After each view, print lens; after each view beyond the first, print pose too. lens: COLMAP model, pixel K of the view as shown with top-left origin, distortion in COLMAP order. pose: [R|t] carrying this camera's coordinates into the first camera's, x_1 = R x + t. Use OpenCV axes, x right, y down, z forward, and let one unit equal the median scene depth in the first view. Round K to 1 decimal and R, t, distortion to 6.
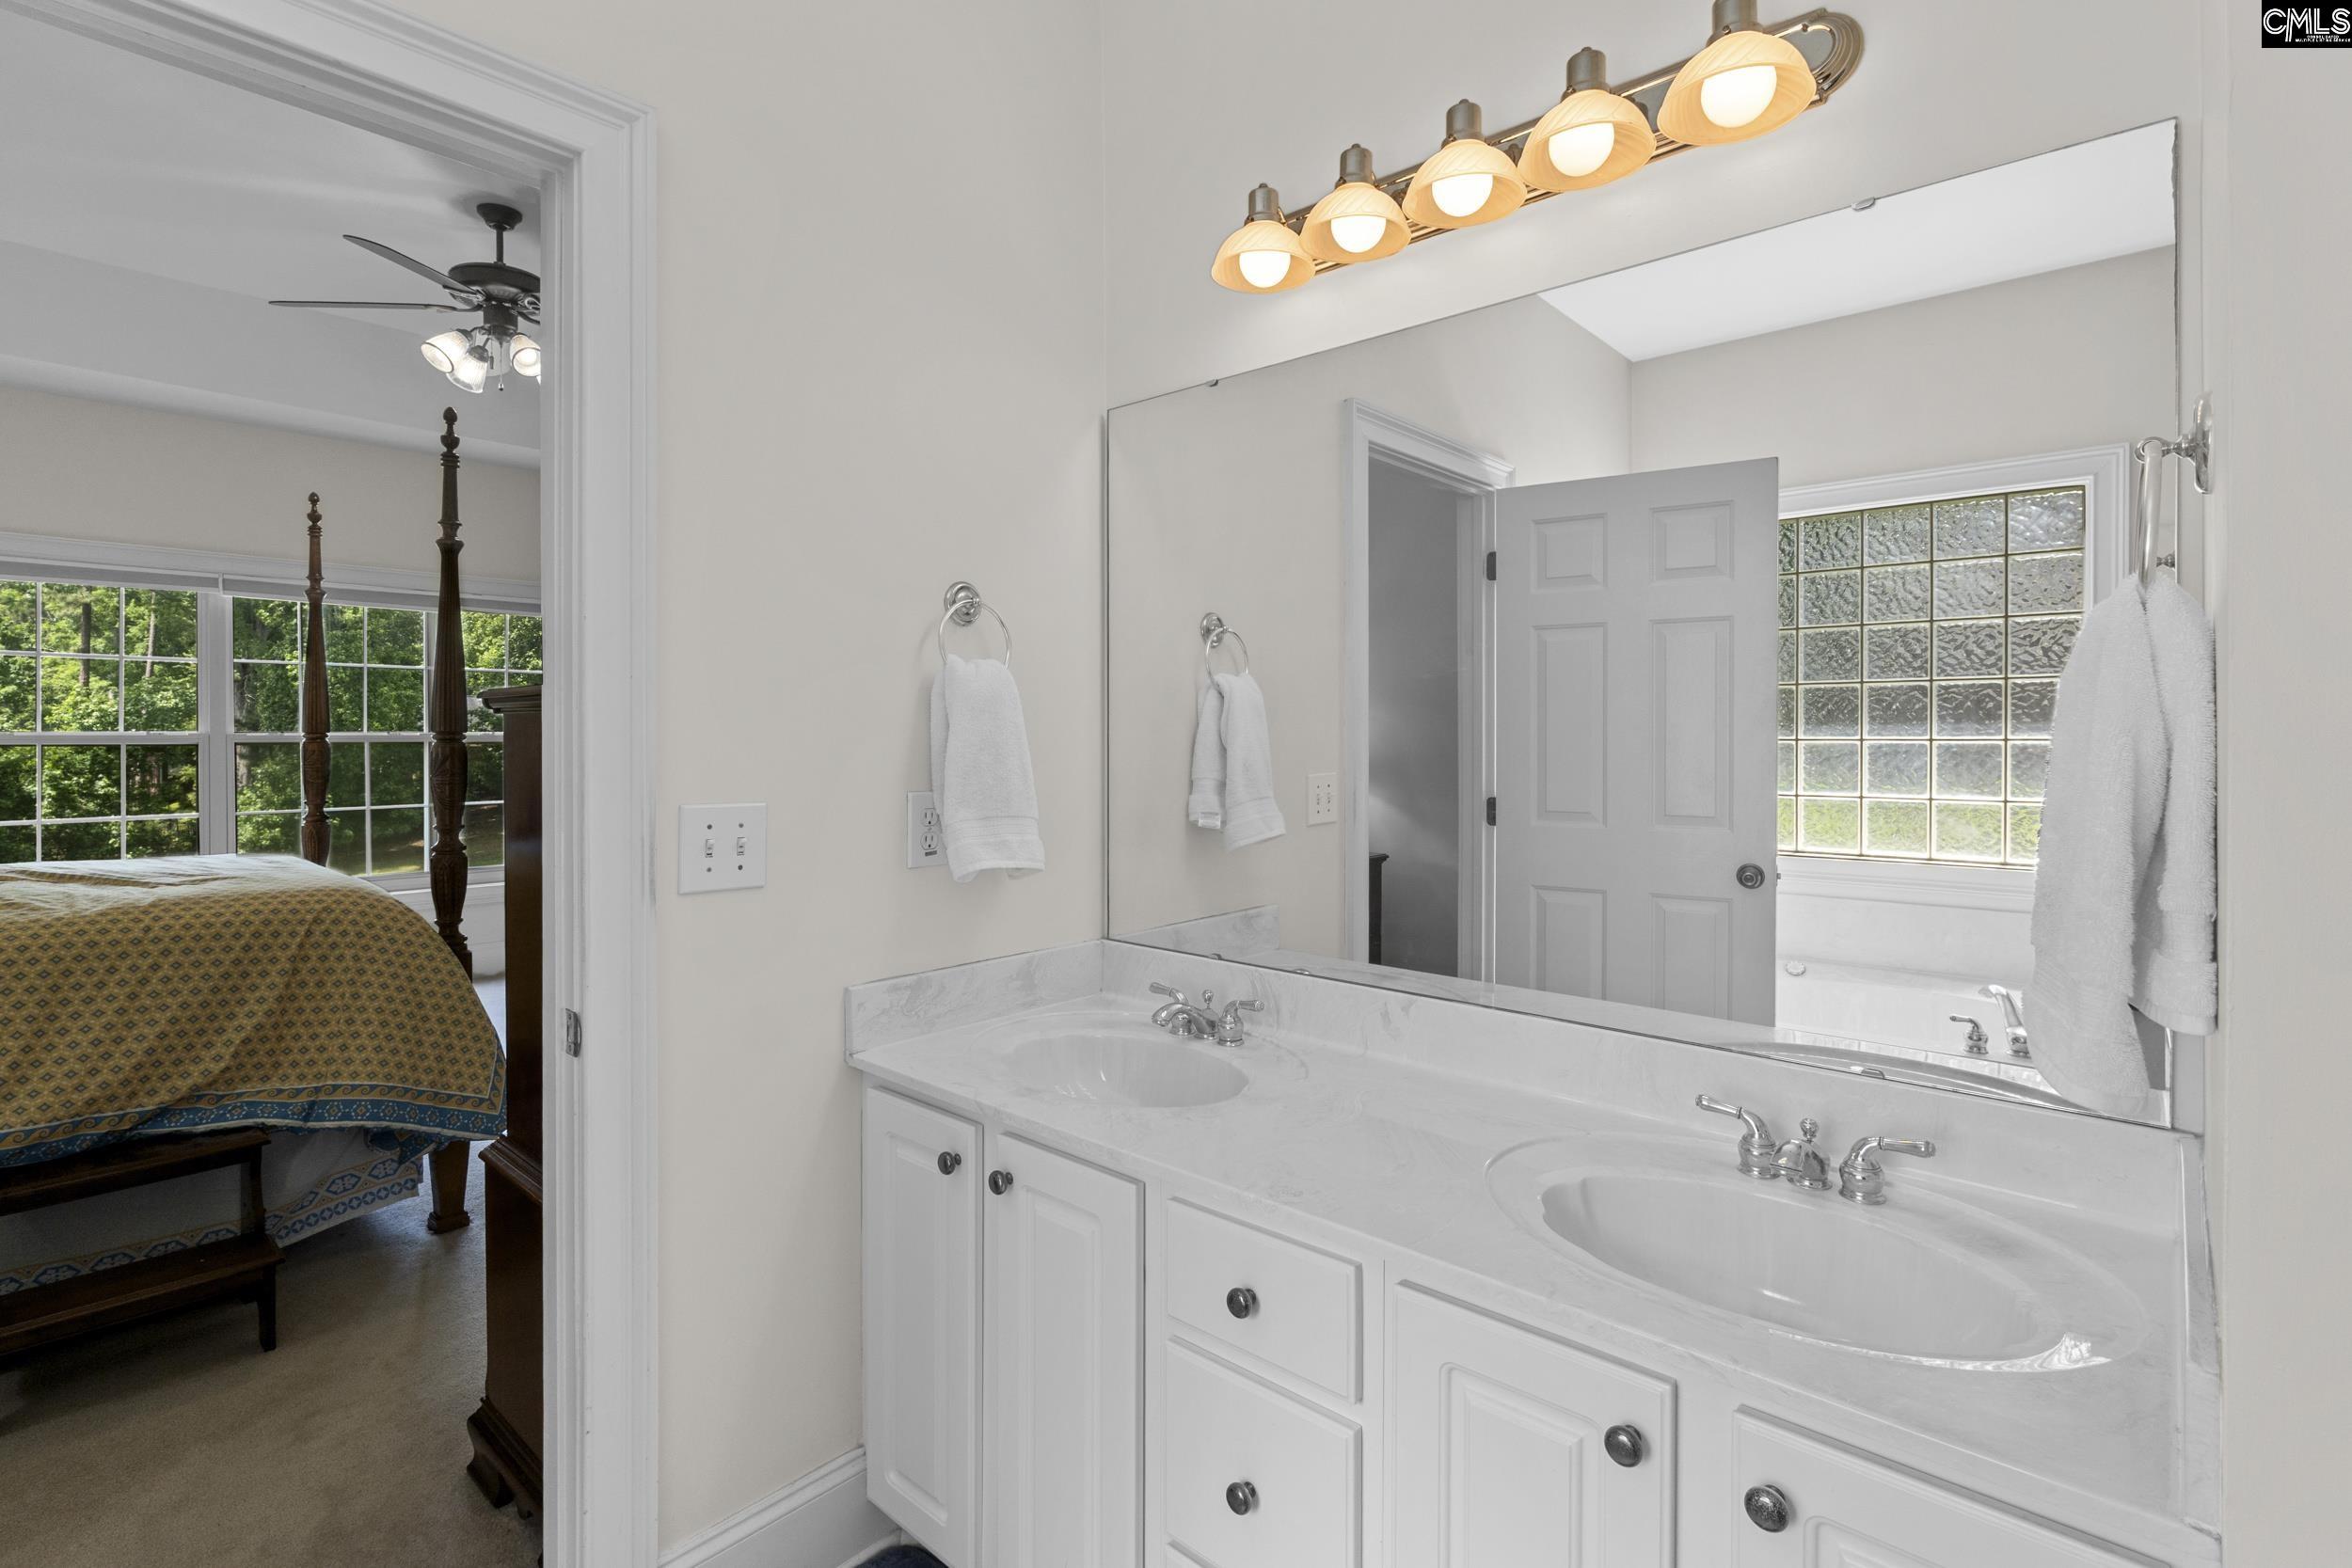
lens RADIAL K [[1119.8, 0, 1172.1], [0, 1119.8, 736.5], [0, 0, 1]] dist [0.002269, -0.000033]
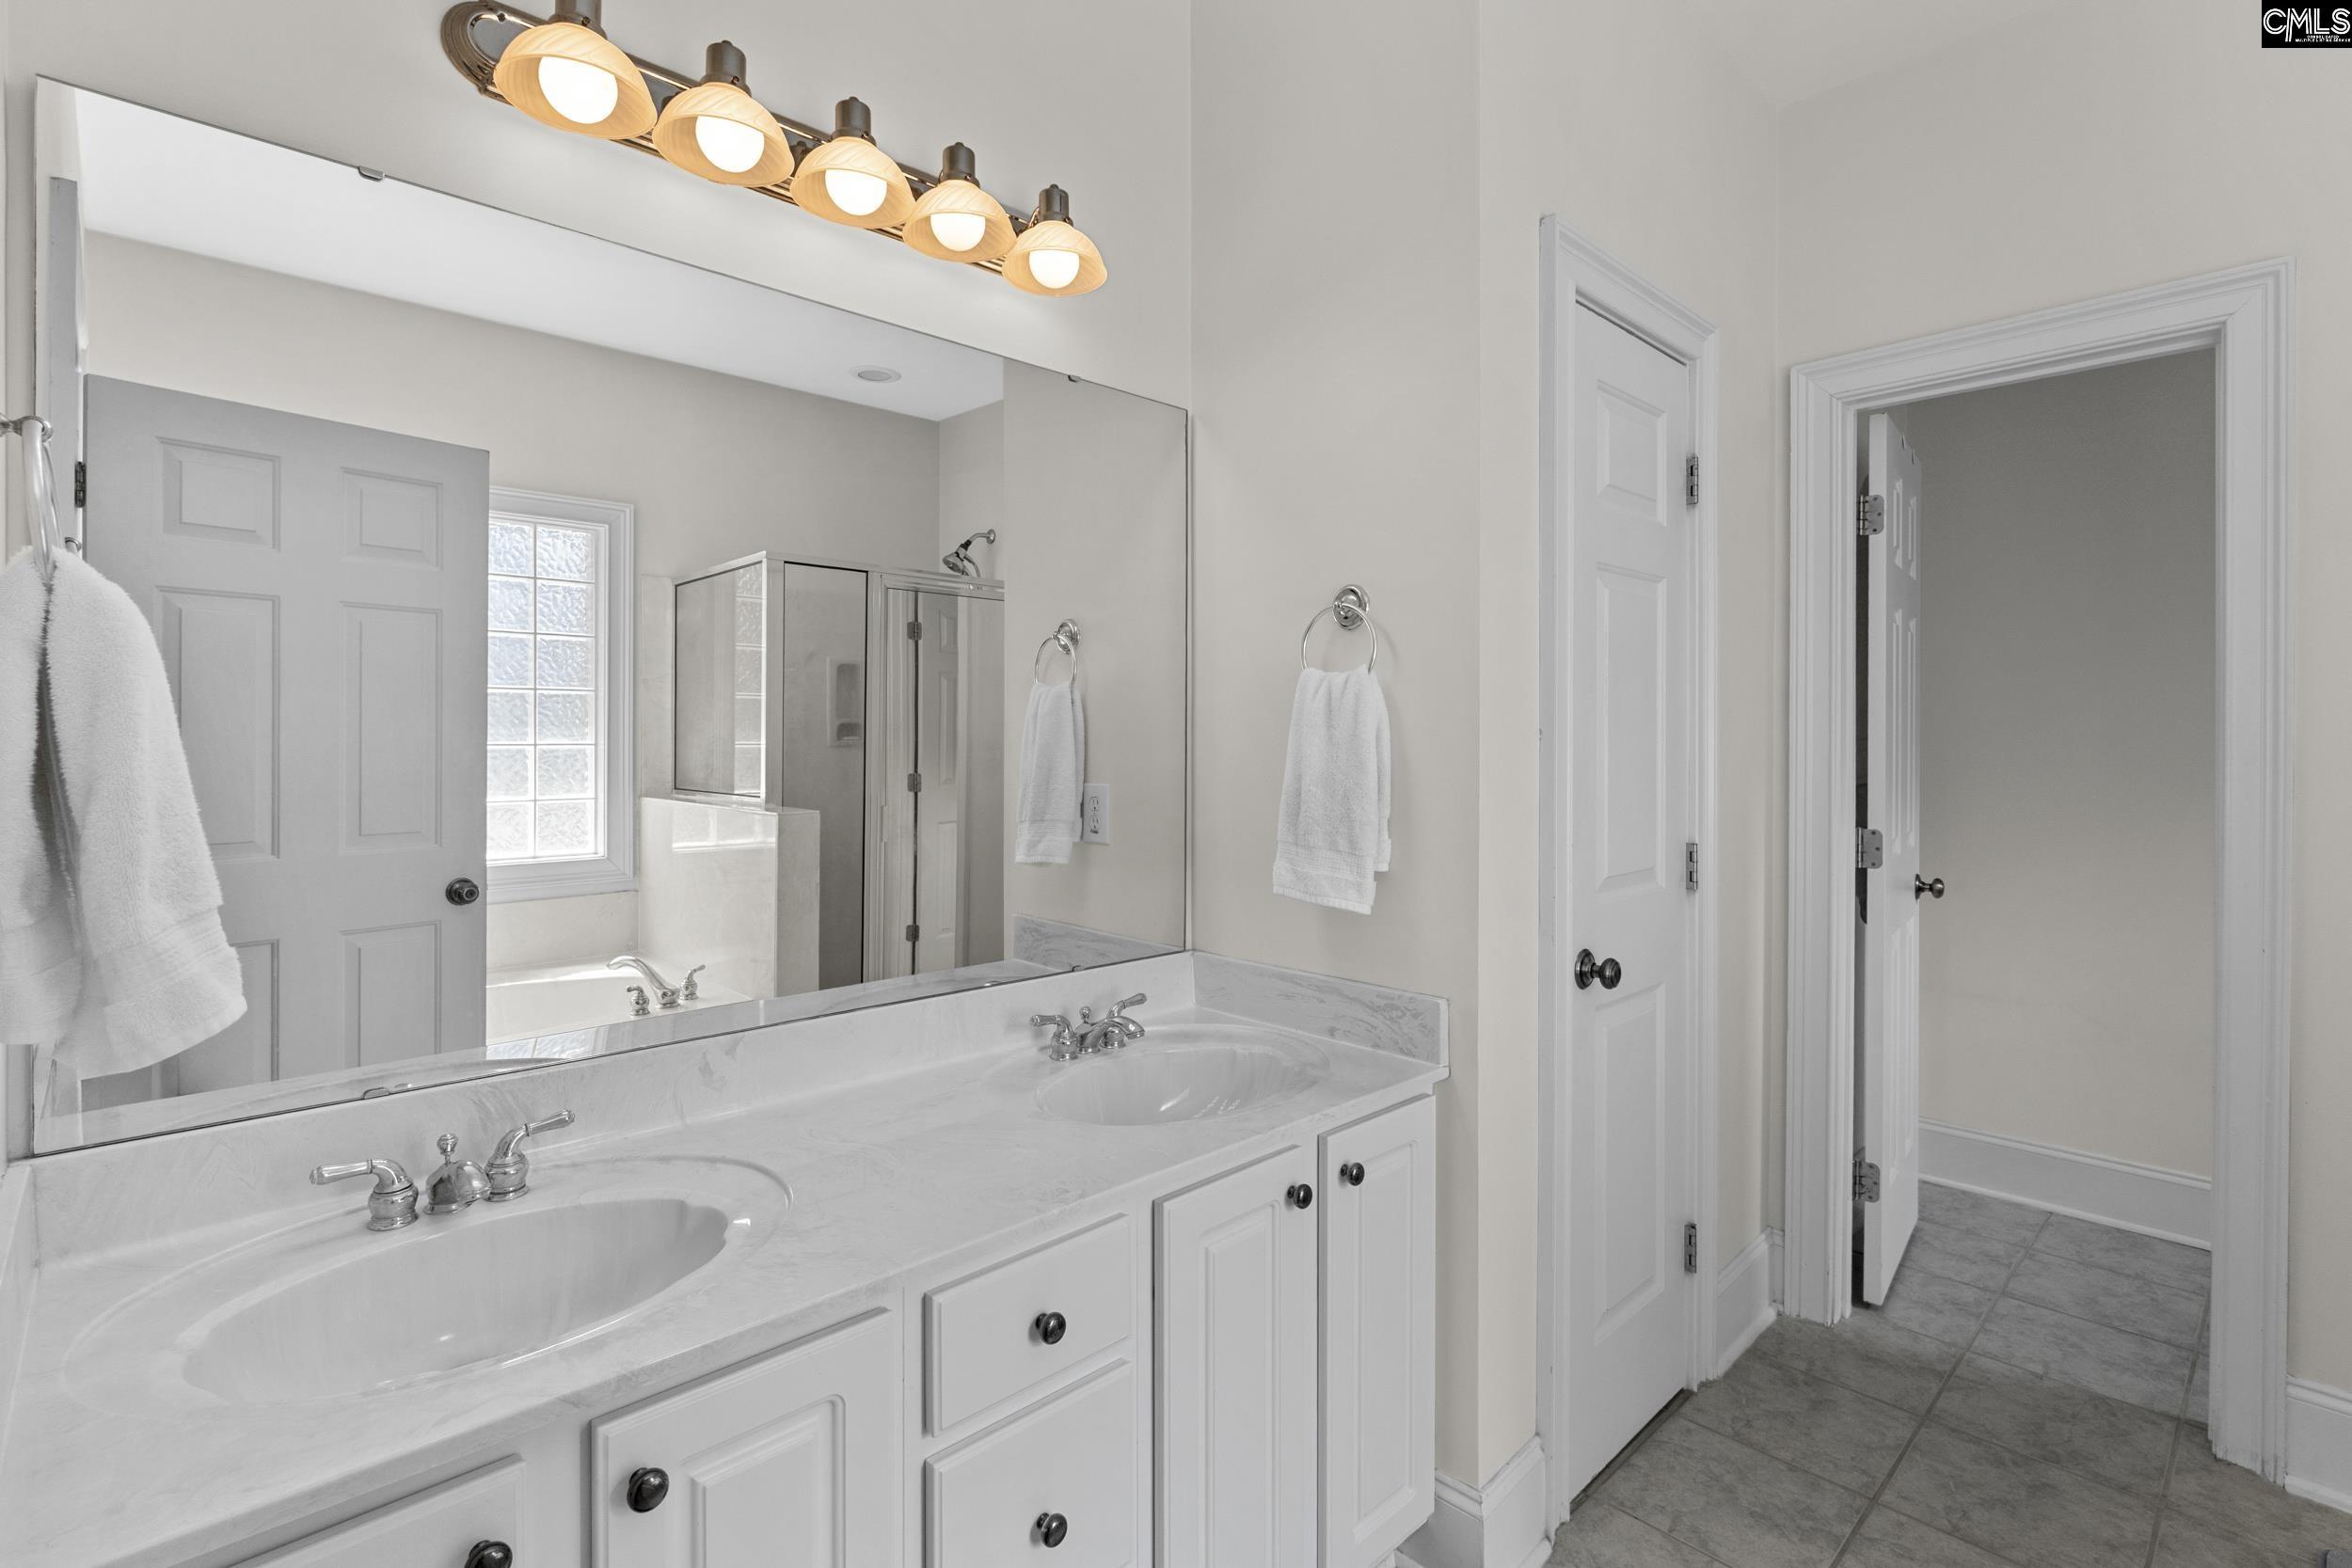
lens RADIAL K [[1119.8, 0, 1175.1], [0, 1119.8, 741.2], [0, 0, 1]] dist [0.002269, -0.000033]
pose [[0.060434, -0.000030, 0.998172, -0.406500], [-0.000189, 1.000000, 0.000042, -0.000379], [-0.998172, -0.000191, 0.060434, 0.377934]]
